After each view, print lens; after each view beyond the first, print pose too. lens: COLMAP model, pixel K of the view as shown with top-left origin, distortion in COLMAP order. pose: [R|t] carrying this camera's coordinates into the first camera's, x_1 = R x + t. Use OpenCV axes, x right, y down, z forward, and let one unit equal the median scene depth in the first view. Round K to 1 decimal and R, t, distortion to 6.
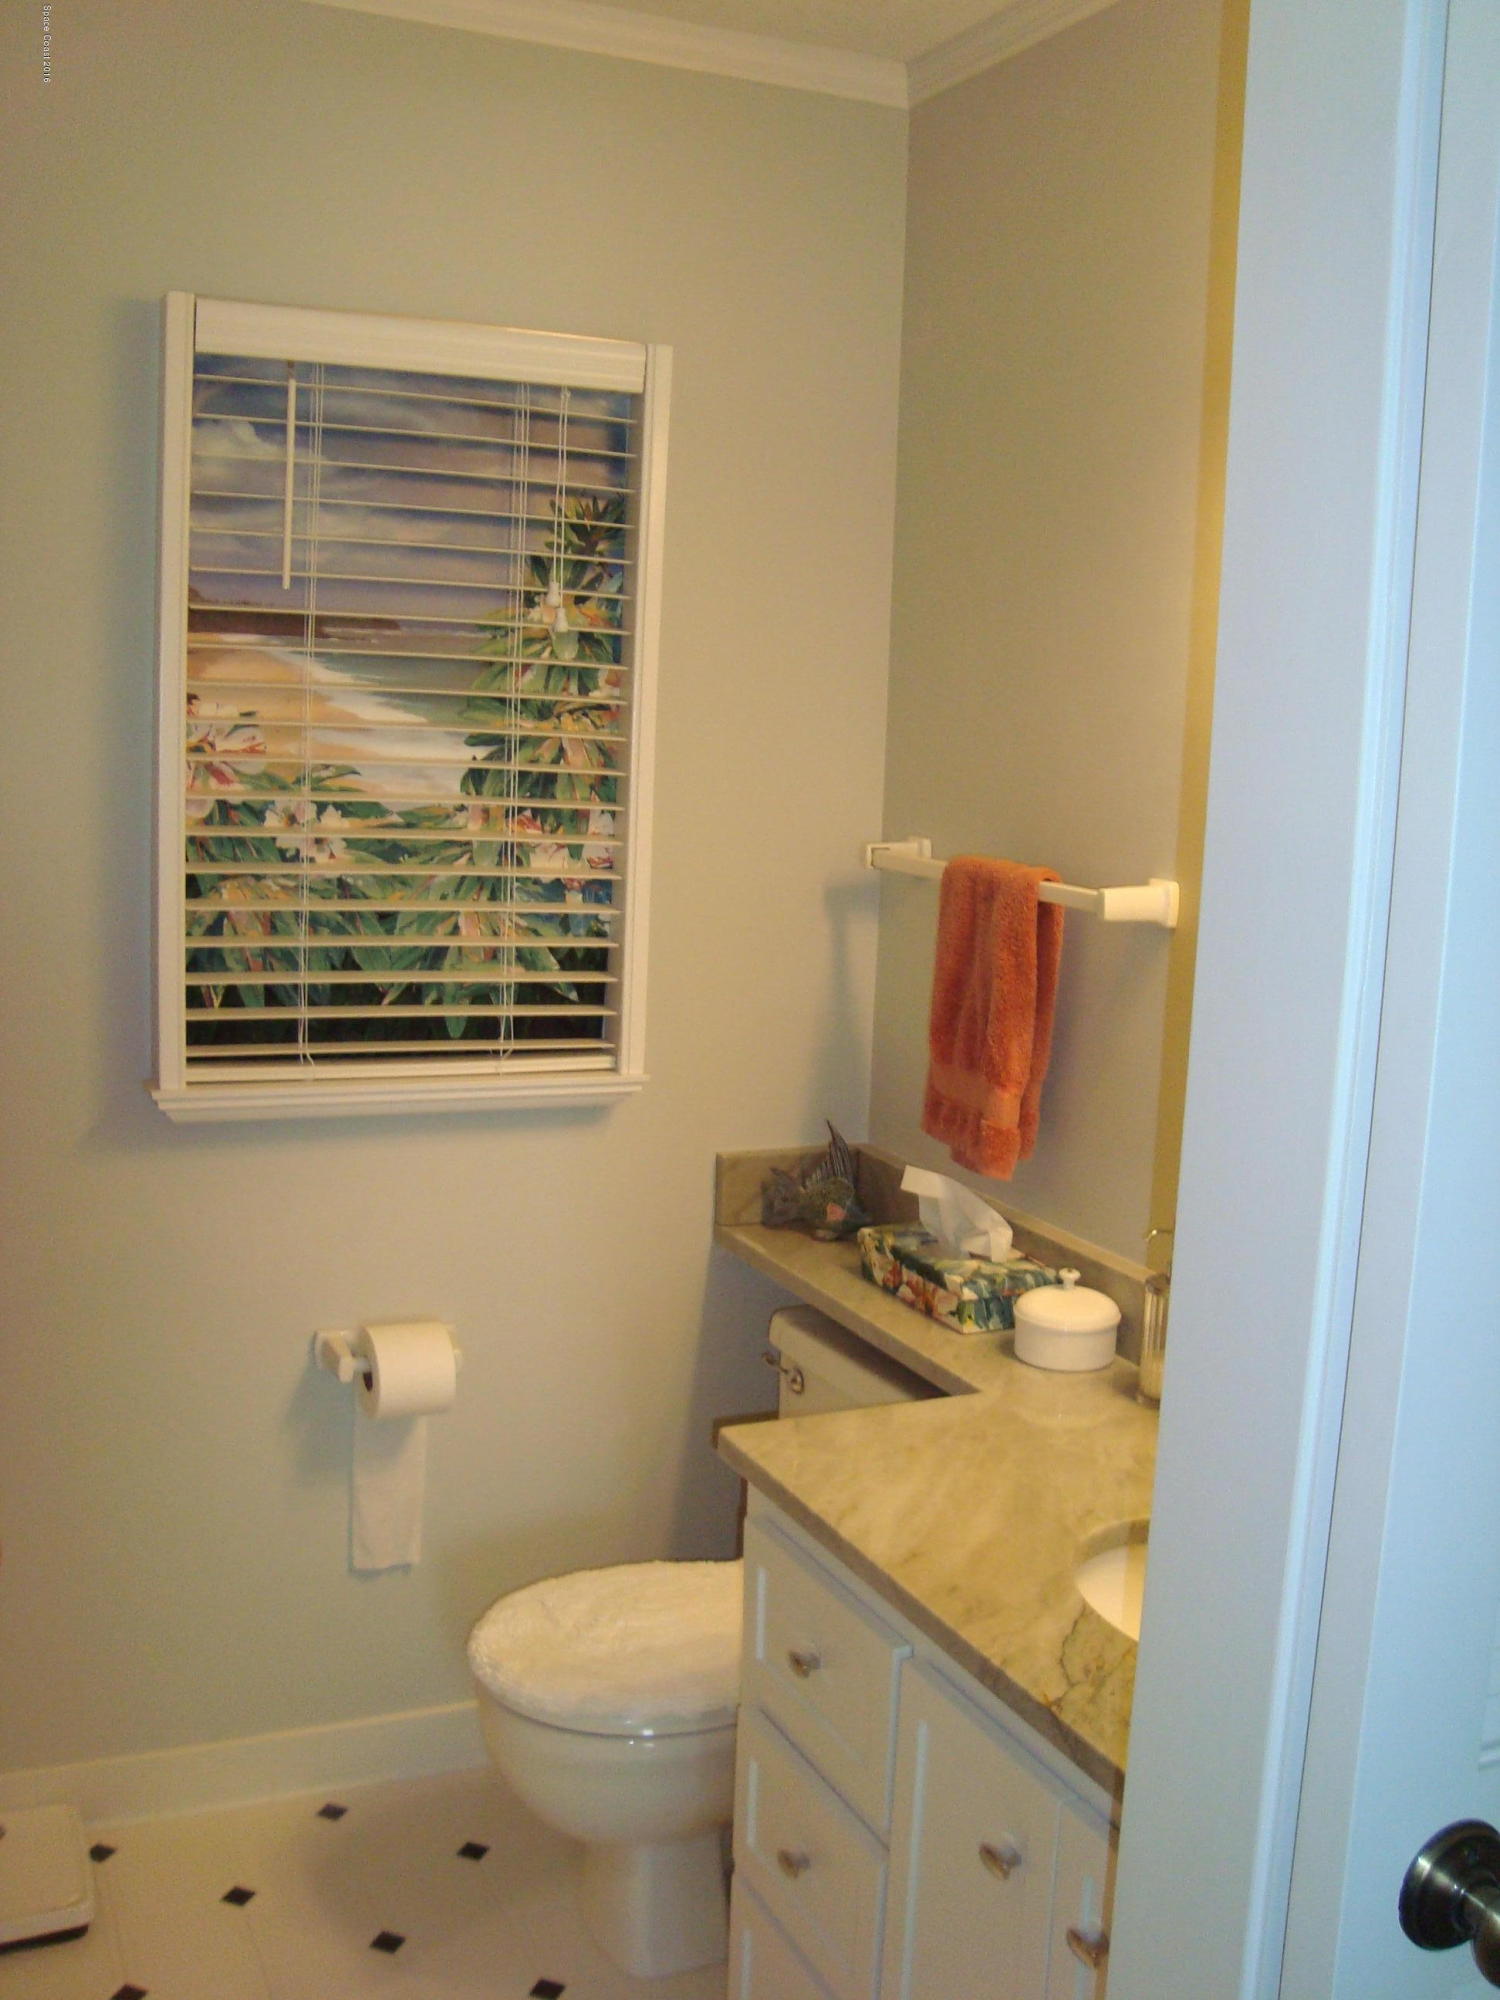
lens RADIAL K [[1953.9, 0, 750.7], [0, 1953.9, 1000.8], [0, 0, 1]] dist [-0.112069, 0.000000]
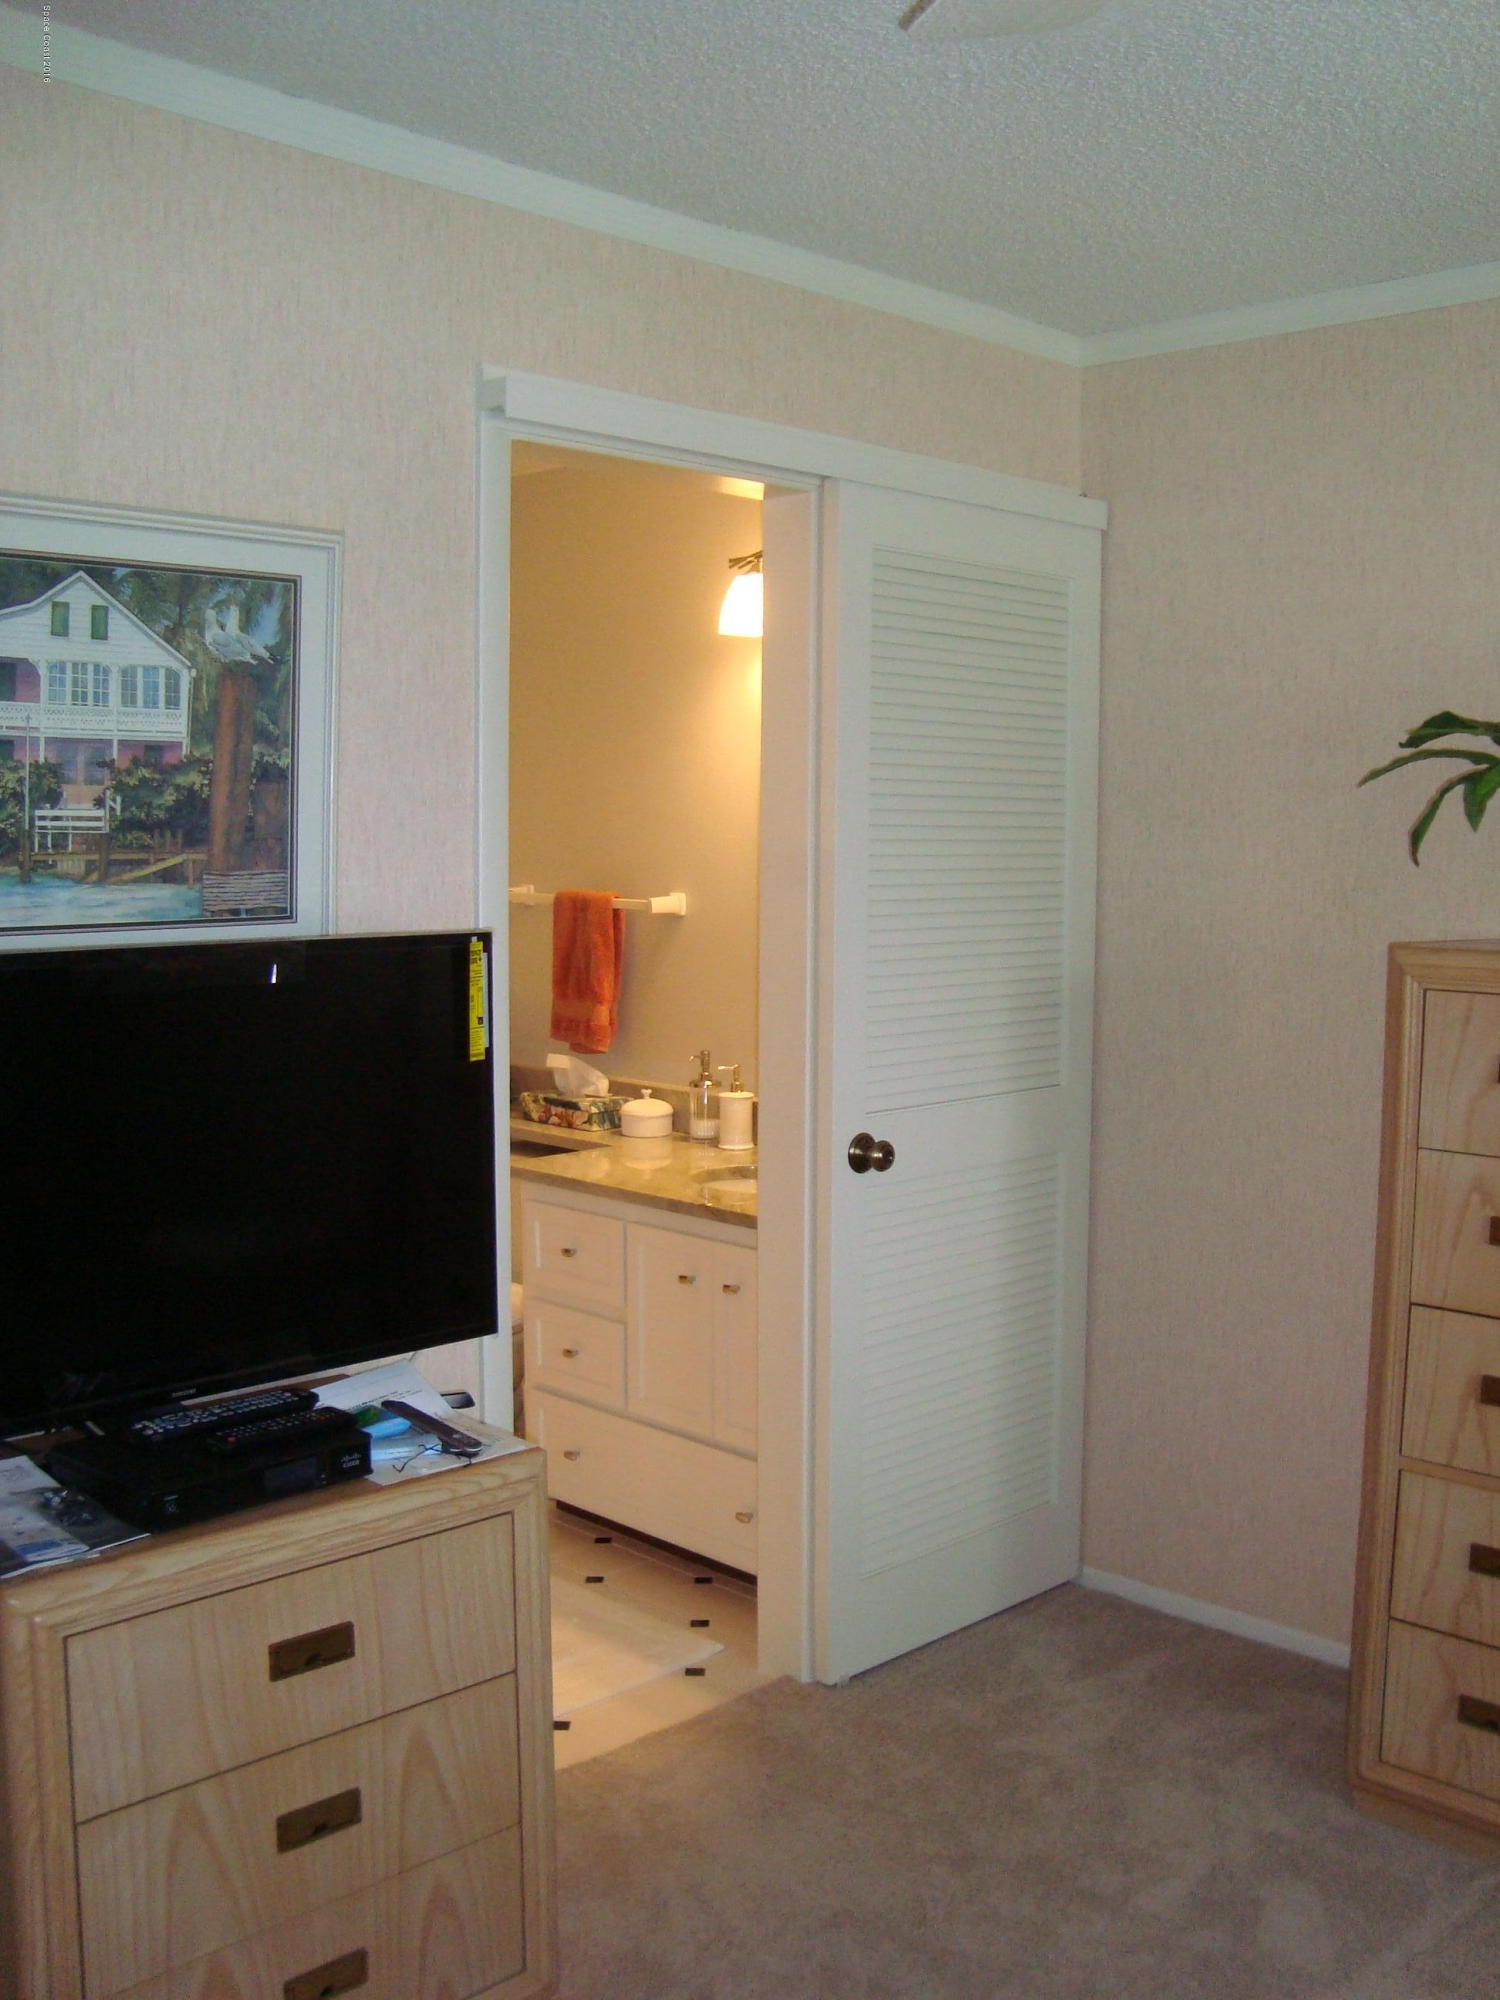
lens RADIAL K [[1953.9, 0, 750.1], [0, 1953.9, 1001.8], [0, 0, 1]] dist [-0.112069, 0.000000]
pose [[0.939927, -0.069231, 0.334283, -0.385432], [0.083082, 0.996169, -0.027296, 0.107857], [-0.331112, 0.053429, 0.942078, -0.899212]]
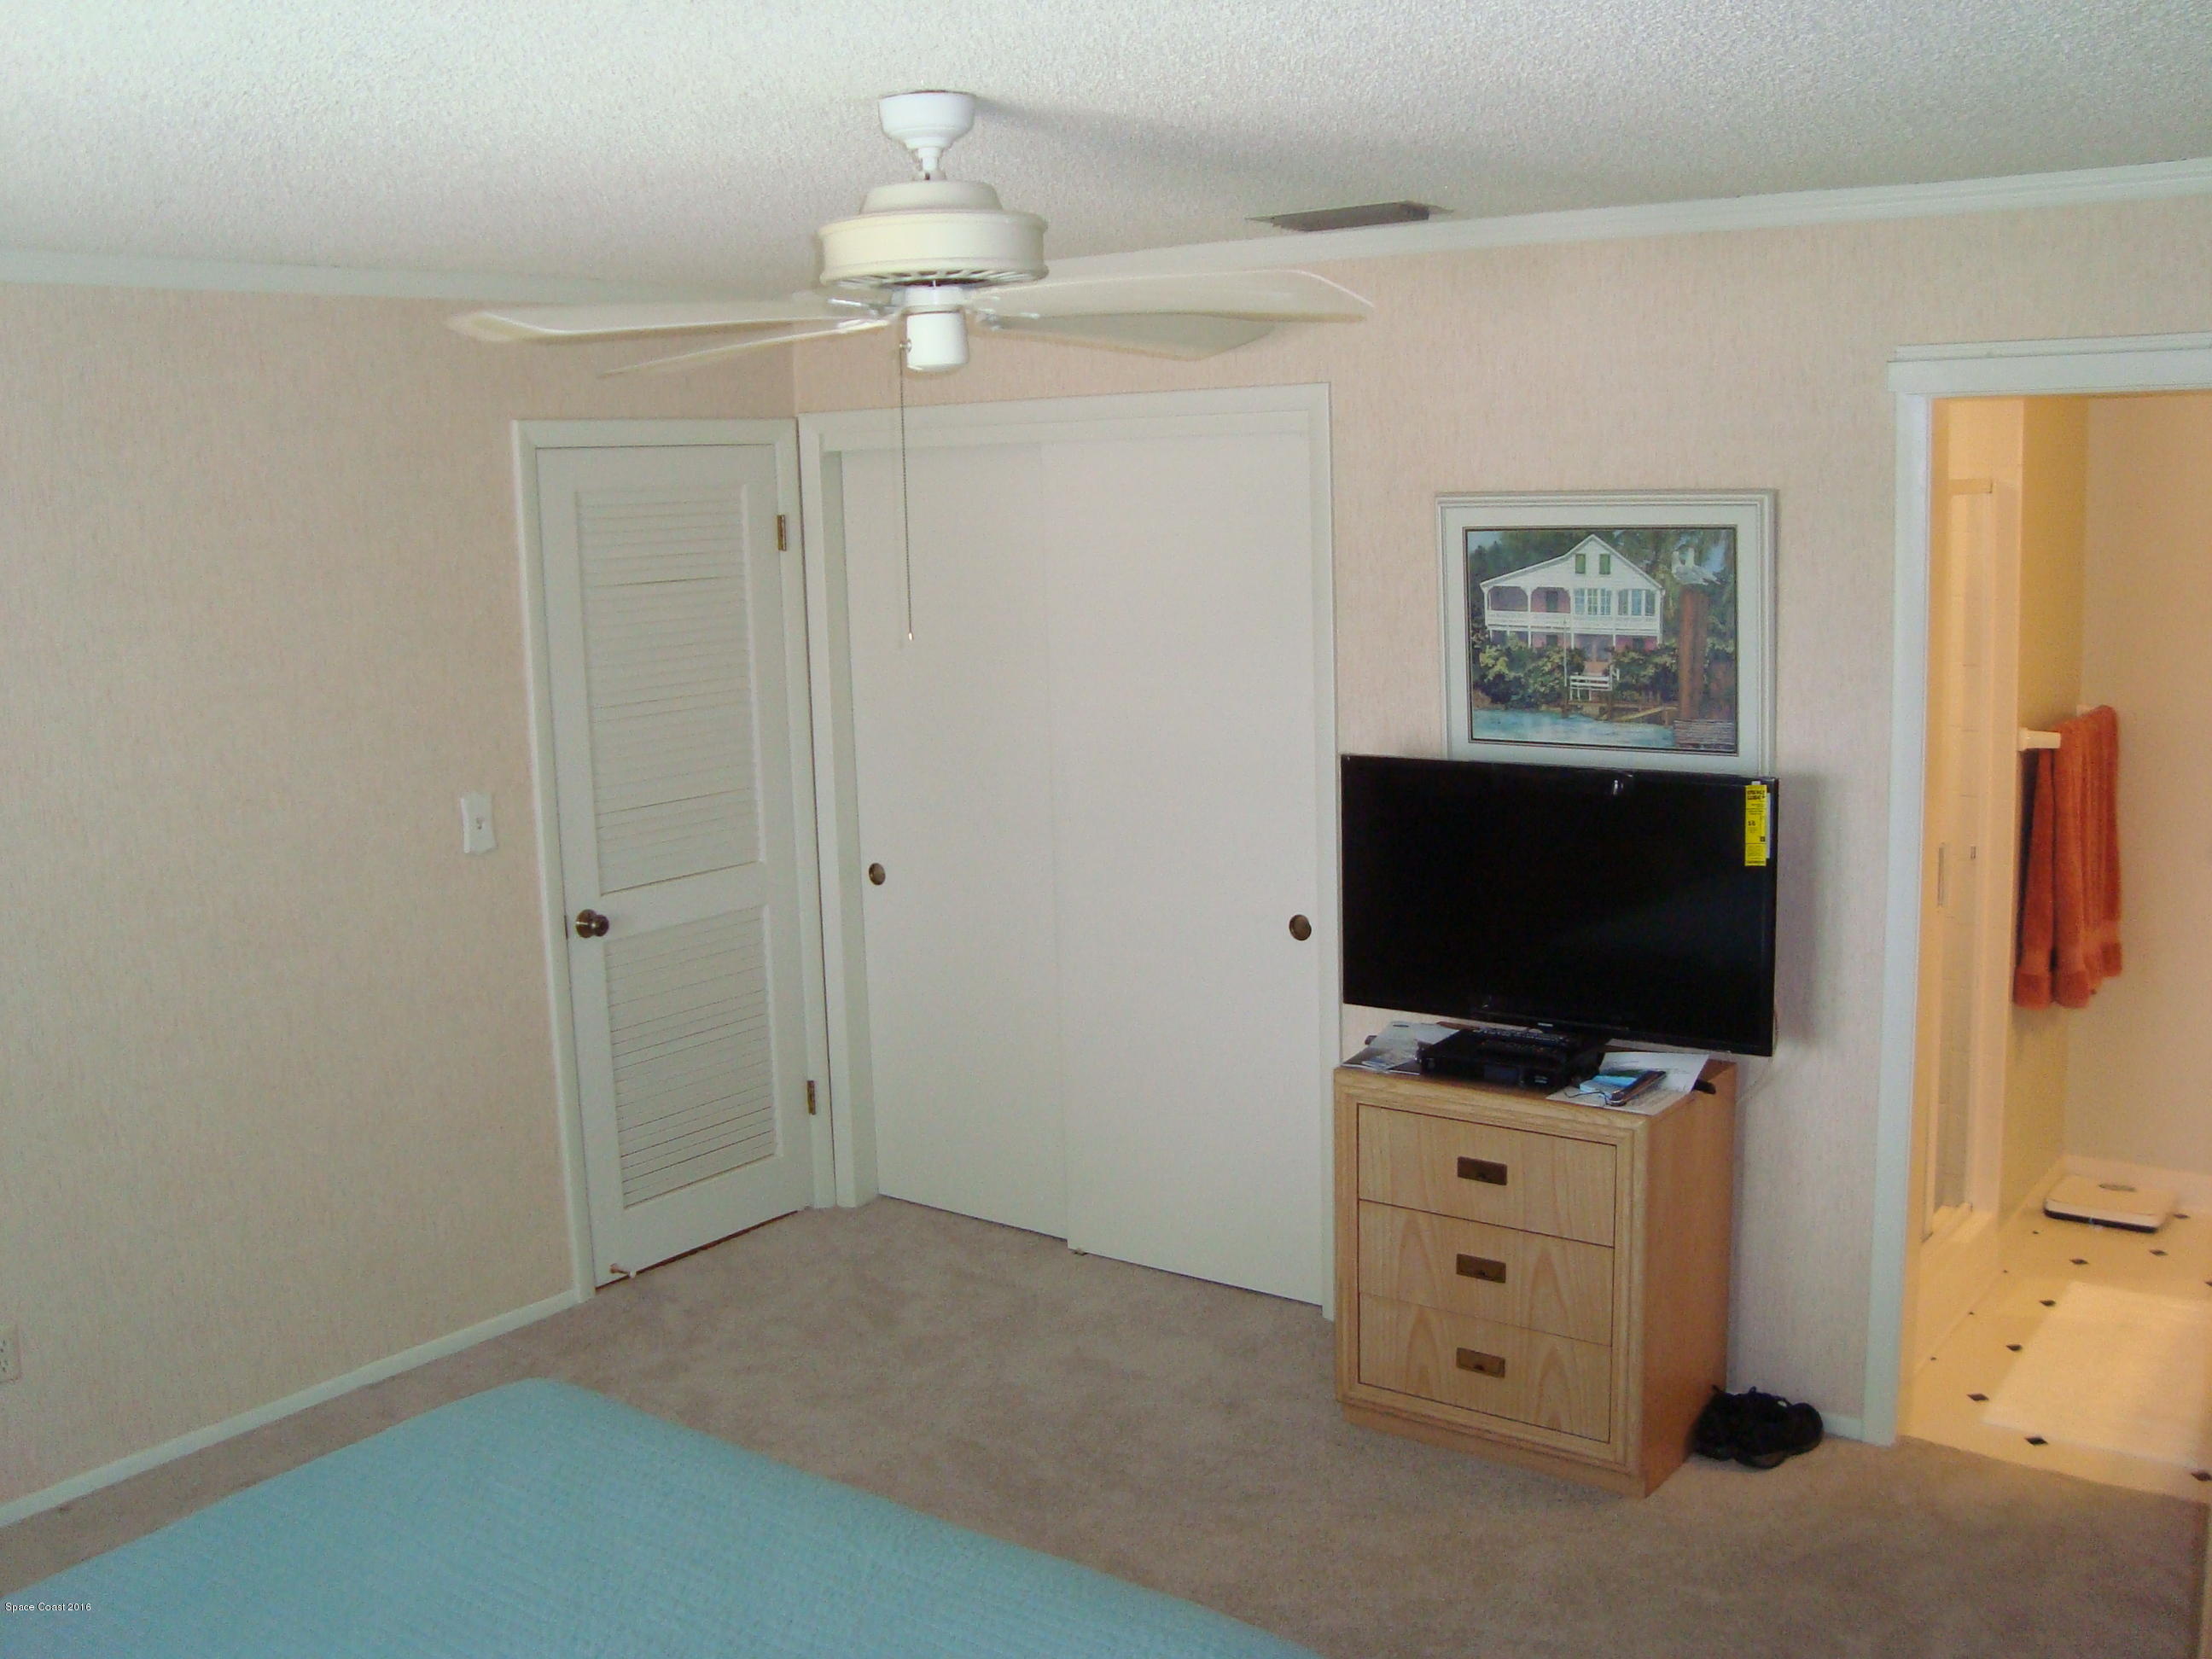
lens RADIAL K [[2161.0, 0, 1106.4], [0, 2161.0, 826.5], [0, 0, 1]] dist [-0.112069, 0.000000]
pose [[0.480516, 0.078782, -0.873440, 2.897200], [-0.072491, 0.996117, 0.049967, -0.093204], [0.873985, 0.039306, 0.484361, -1.384822]]
